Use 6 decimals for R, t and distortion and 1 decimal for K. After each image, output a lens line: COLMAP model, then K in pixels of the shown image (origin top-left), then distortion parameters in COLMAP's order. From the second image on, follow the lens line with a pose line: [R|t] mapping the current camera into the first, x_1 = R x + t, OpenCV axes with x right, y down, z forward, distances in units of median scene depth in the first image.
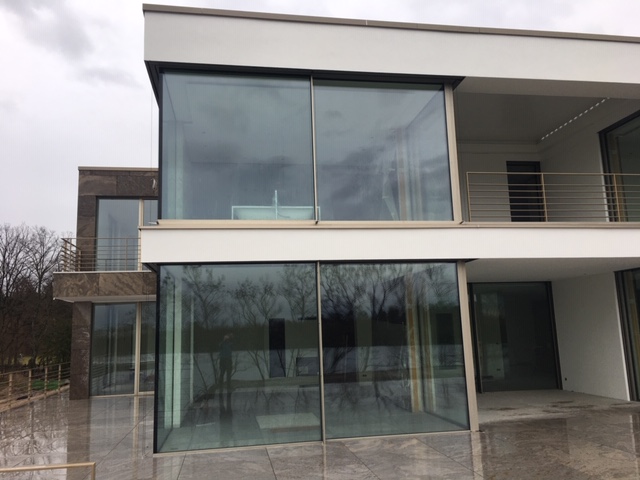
lens RADIAL K [[545.1, 0, 320.0], [0, 545.1, 240.0], [0, 0, 1]] dist [0.119022, -0.171868]
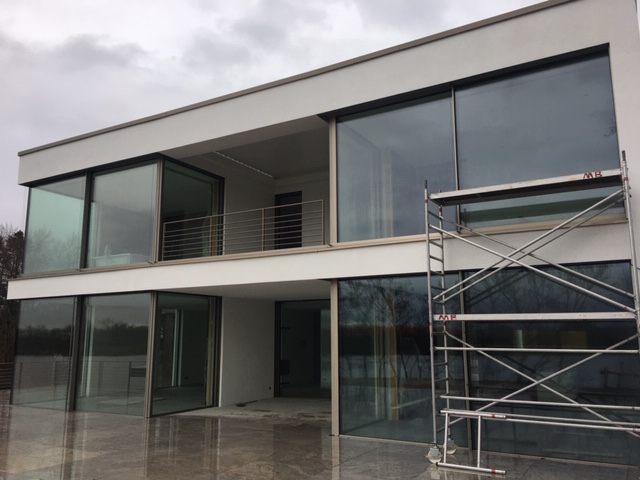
lens RADIAL K [[532.1, 0, 320.7], [0, 532.1, 242.4], [0, 0, 1]] dist [0.046750, 0.000004]
pose [[0.770754, -0.079771, -0.632119, 1.465327], [0.078697, 0.996453, -0.029792, -0.009422], [0.632254, -0.026784, 0.774298, 0.259231]]
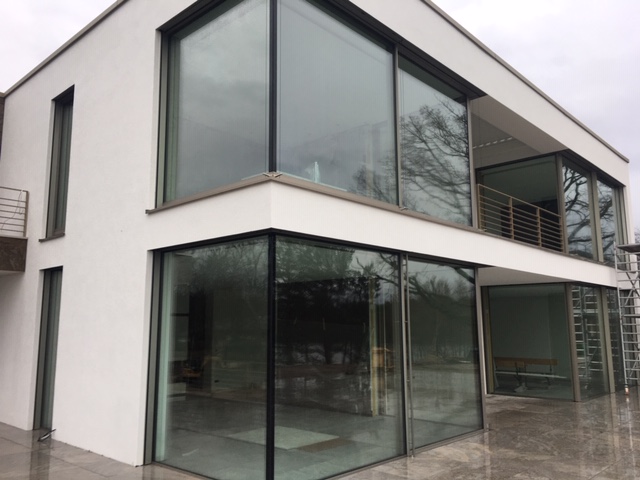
lens RADIAL K [[542.5, 0, 320.0], [0, 542.5, 240.0], [0, 0, 1]] dist [0.065306, -0.066136]
pose [[0.793721, 0.125129, 0.595273, -0.366647], [-0.121090, 0.991530, -0.046966, 0.043872], [-0.596108, -0.034803, 0.802149, 0.214174]]
